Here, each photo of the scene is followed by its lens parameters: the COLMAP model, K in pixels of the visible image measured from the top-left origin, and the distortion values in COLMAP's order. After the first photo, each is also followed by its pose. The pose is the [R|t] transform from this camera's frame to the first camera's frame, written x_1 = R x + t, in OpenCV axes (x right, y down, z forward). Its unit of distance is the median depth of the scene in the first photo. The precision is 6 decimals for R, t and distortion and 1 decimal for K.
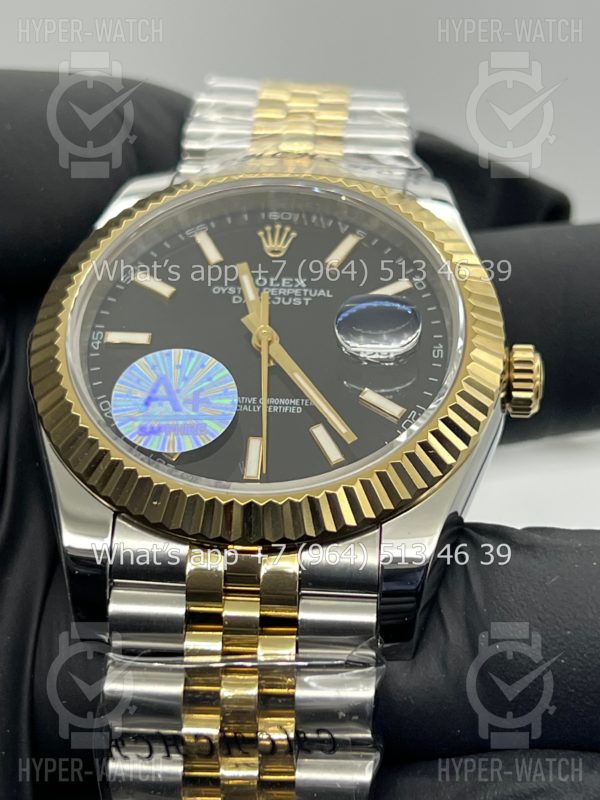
lens RADIAL K [[1931.5, 0, 300.0], [0, 1931.5, 400.0], [0, 0, 1]] dist [0.443003, -0.049949]
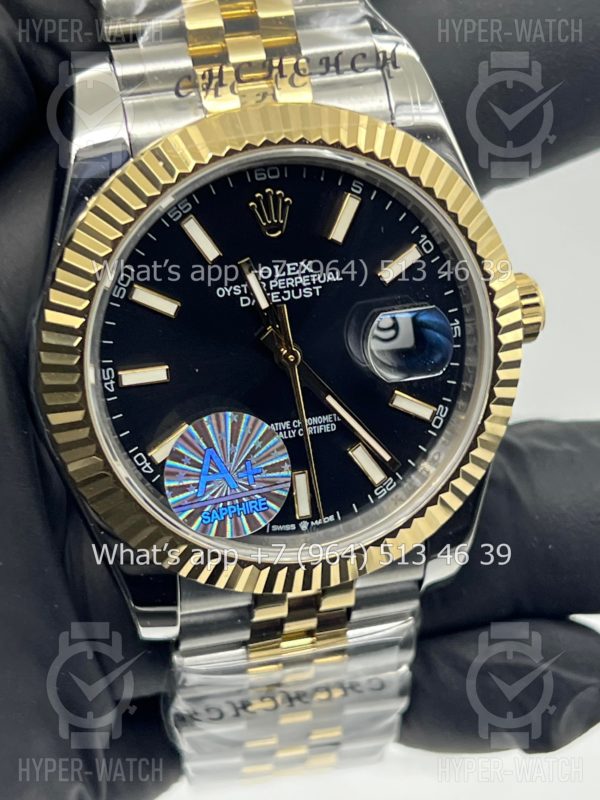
lens RADIAL K [[1980.8, 0, 300.0], [0, 1980.8, 400.0], [0, 0, 1]] dist [0.562992, -0.553808]
pose [[0.935980, -0.234469, 0.262614, -0.269308], [-0.039292, 0.671717, 0.739765, -0.726293], [-0.349854, -0.702724, 0.619501, 0.367418]]
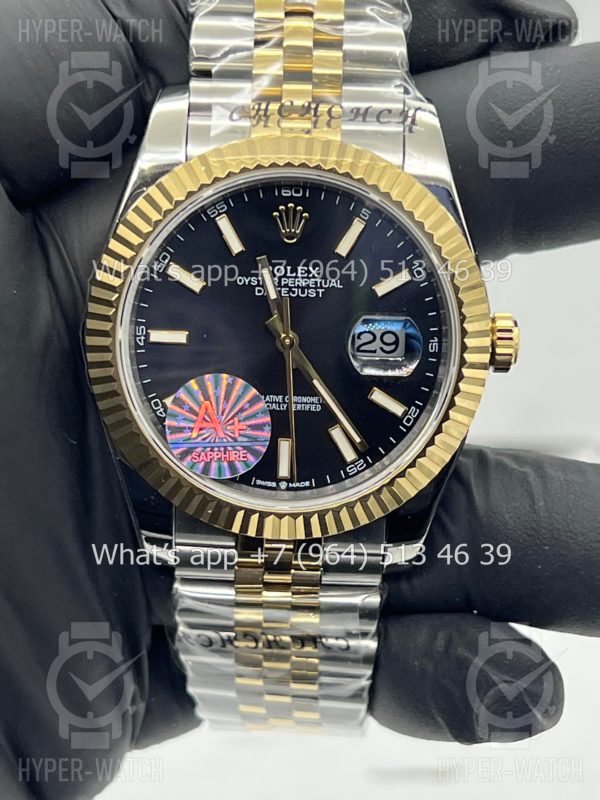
lens RADIAL K [[1980.8, 0, 300.0], [0, 1980.8, 400.0], [0, 0, 1]] dist [0.562992, -0.553808]
pose [[0.996740, -0.052917, 0.060902, -0.083560], [-0.001512, 0.742474, 0.669873, -0.792041], [-0.080666, -0.667781, 0.739974, 0.085132]]
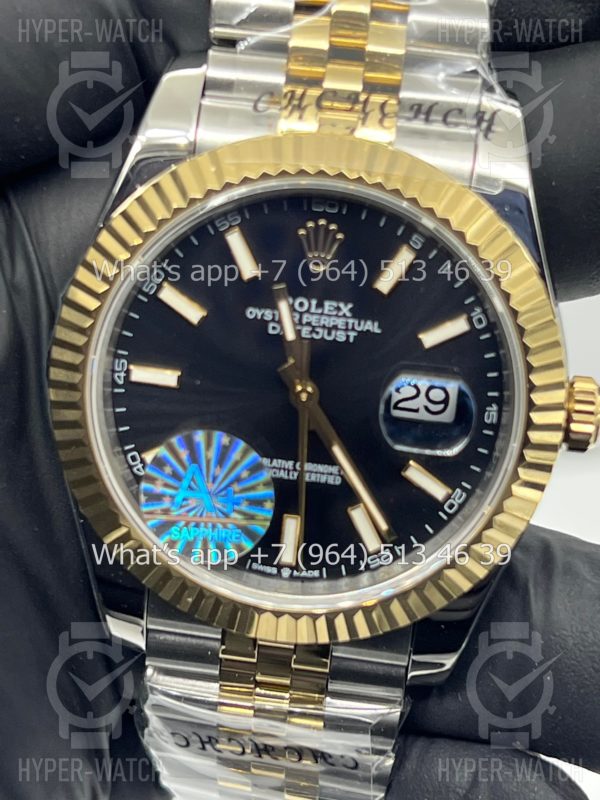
lens RADIAL K [[1980.8, 0, 300.0], [0, 1980.8, 400.0], [0, 0, 1]] dist [0.562992, -0.553808]
pose [[0.999535, 0.026952, 0.014273, -0.032754], [-0.028982, 0.693658, 0.719721, -0.692559], [0.009498, -0.719800, 0.694116, 0.336780]]
